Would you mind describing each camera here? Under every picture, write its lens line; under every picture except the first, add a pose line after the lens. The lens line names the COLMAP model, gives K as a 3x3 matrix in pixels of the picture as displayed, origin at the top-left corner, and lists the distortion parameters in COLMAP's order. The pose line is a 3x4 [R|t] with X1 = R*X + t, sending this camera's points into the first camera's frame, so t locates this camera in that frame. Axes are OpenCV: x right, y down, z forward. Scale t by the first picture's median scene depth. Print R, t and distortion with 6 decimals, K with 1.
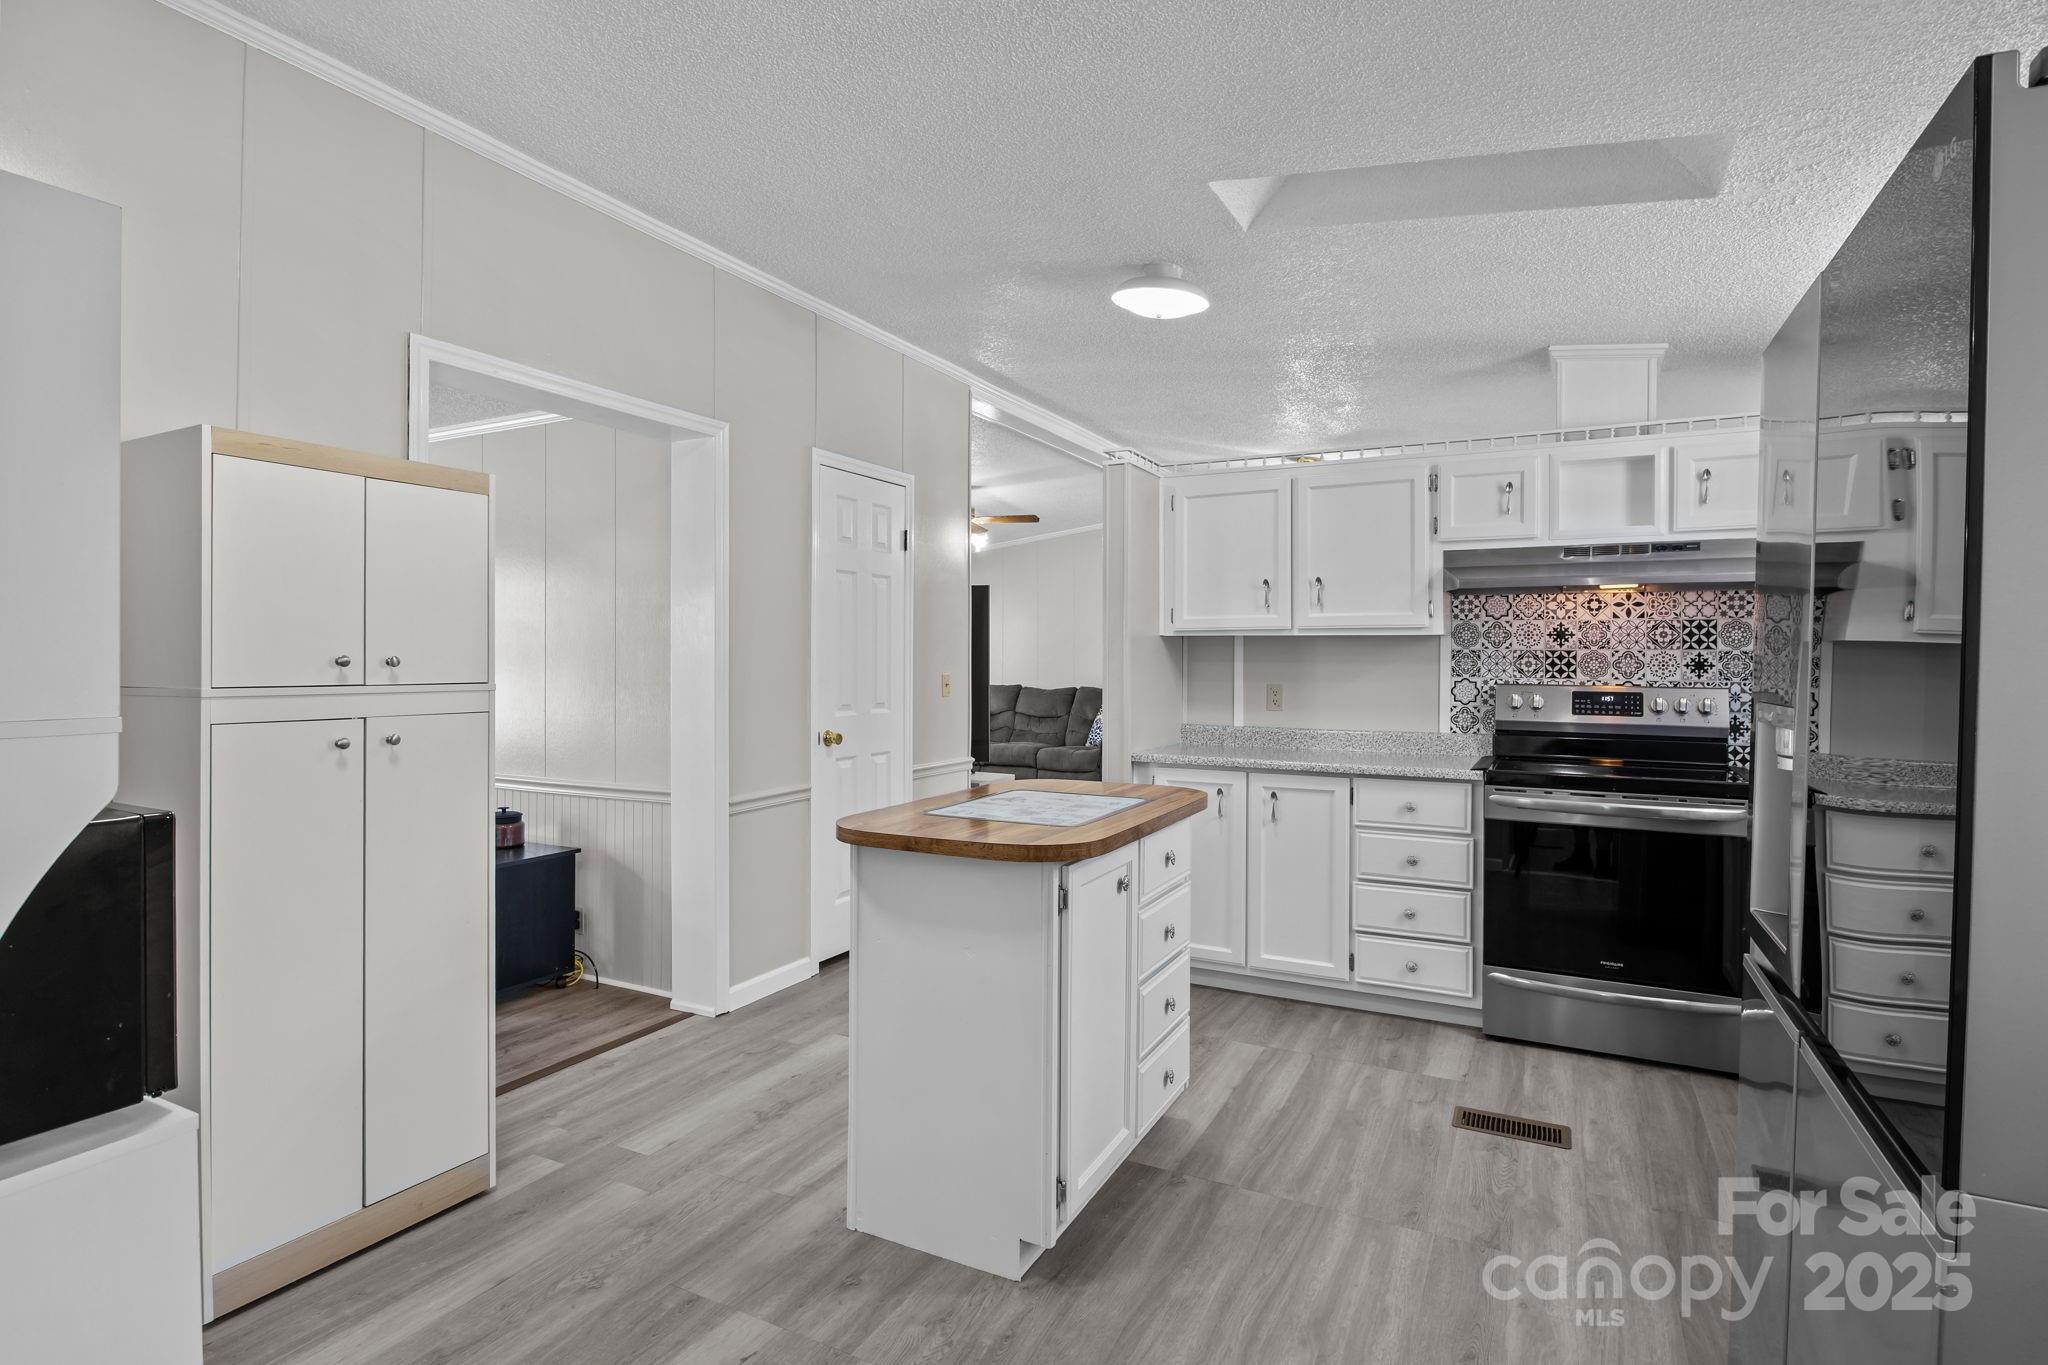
lens RADIAL K [[1026.3, 0, 1028.8], [0, 1026.3, 658.7], [0, 0, 1]] dist [-0.005739, -0.000568]
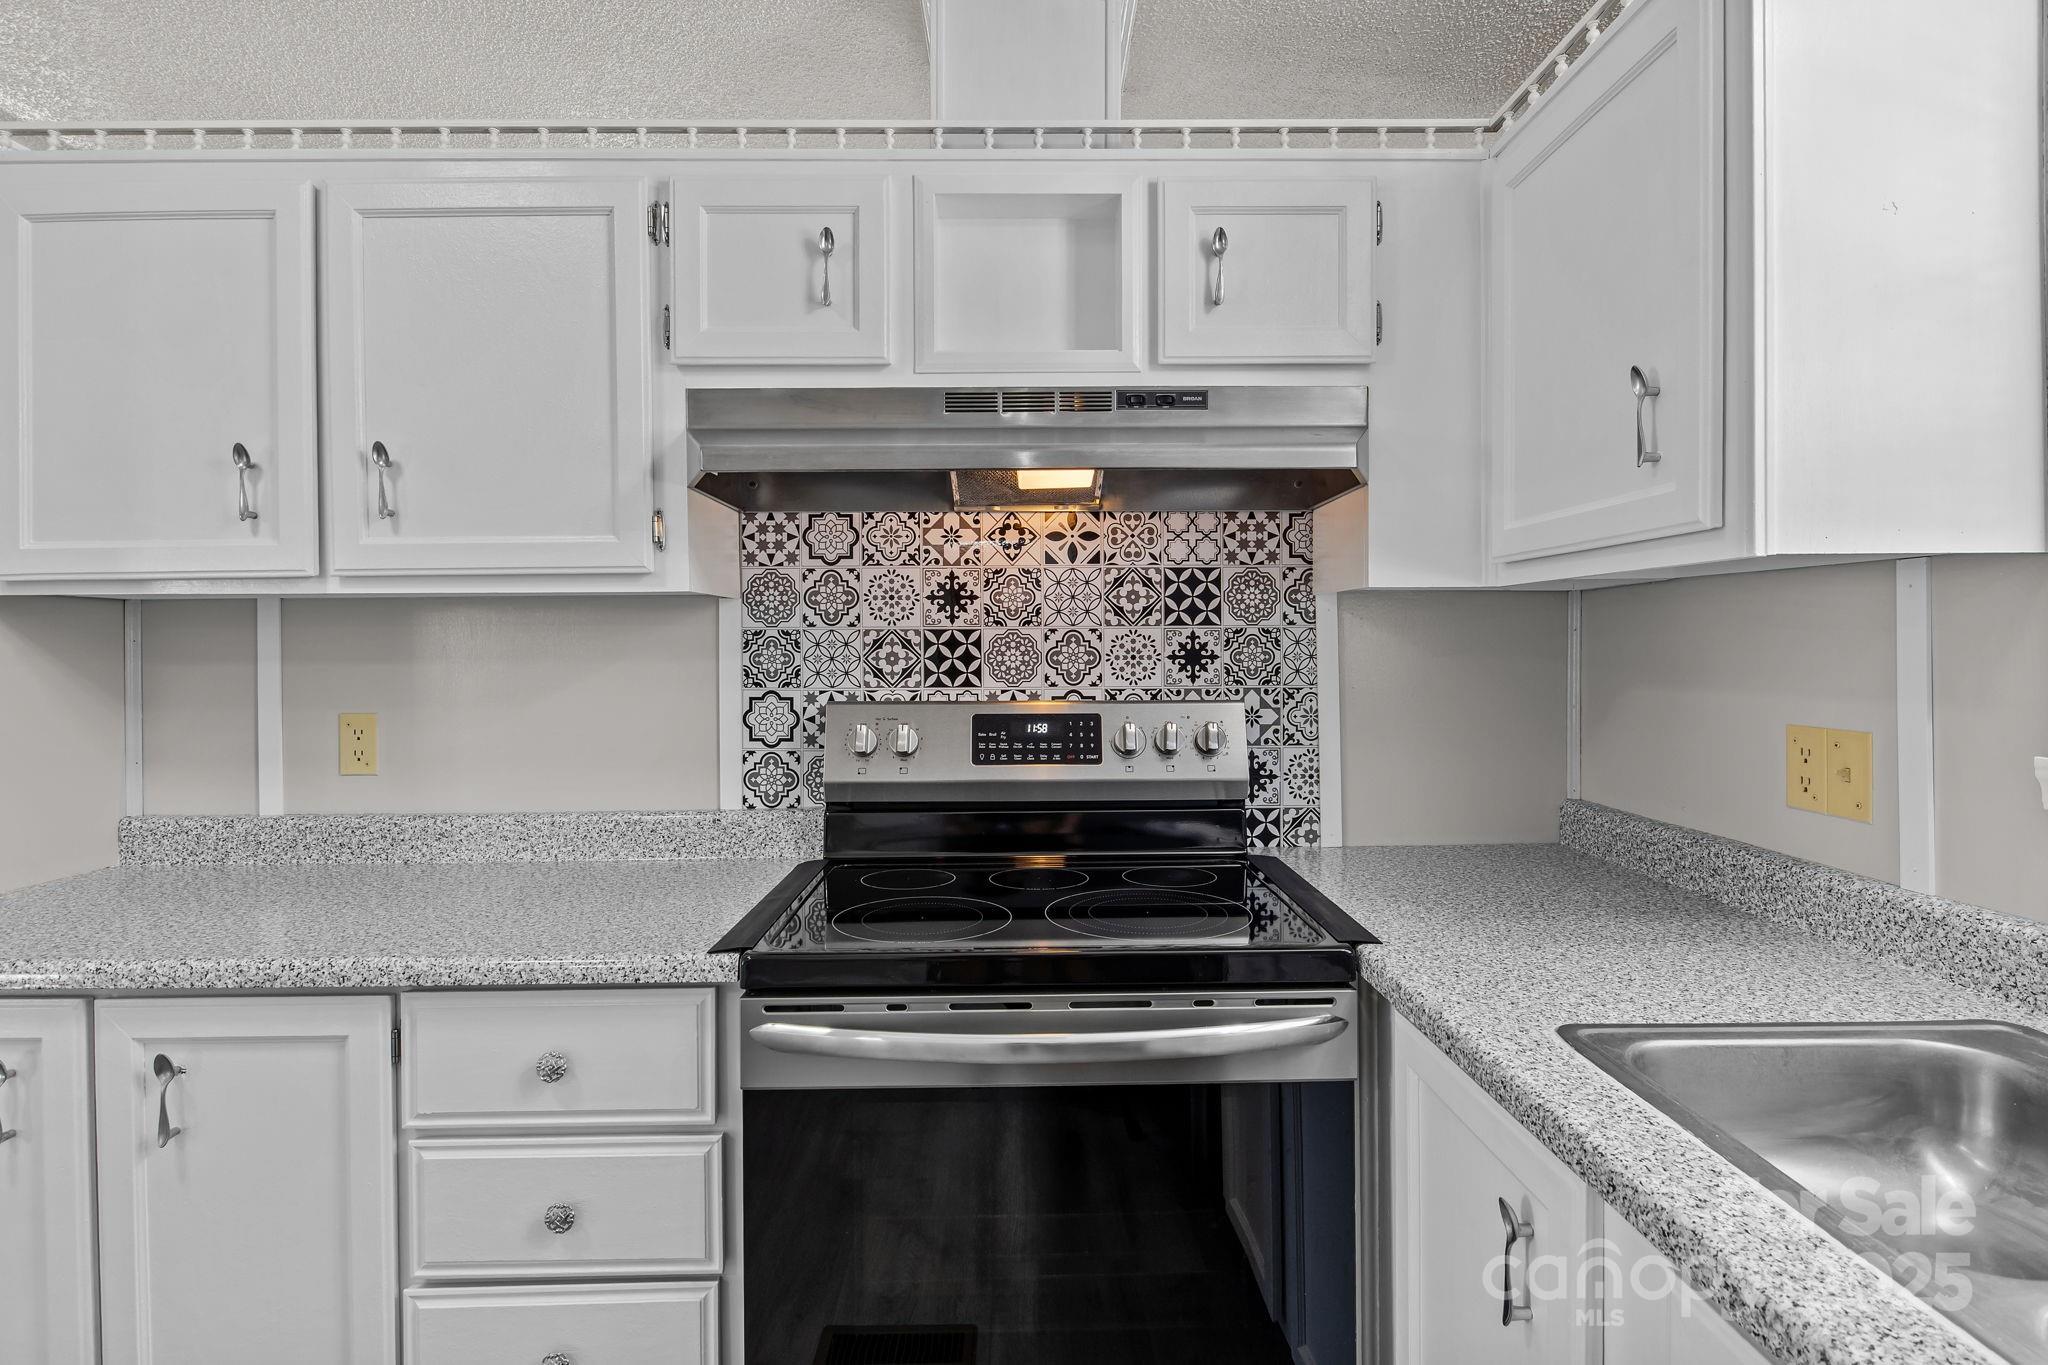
lens RADIAL K [[1026.3, 0, 1028.8], [0, 1026.3, 658.7], [0, 0, 1]] dist [-0.005739, -0.000568]
pose [[0.878322, -0.015479, 0.477818, 0.328740], [0.012232, 0.999876, 0.009908, 0.001457], [-0.477913, -0.002858, 0.878403, 0.573666]]
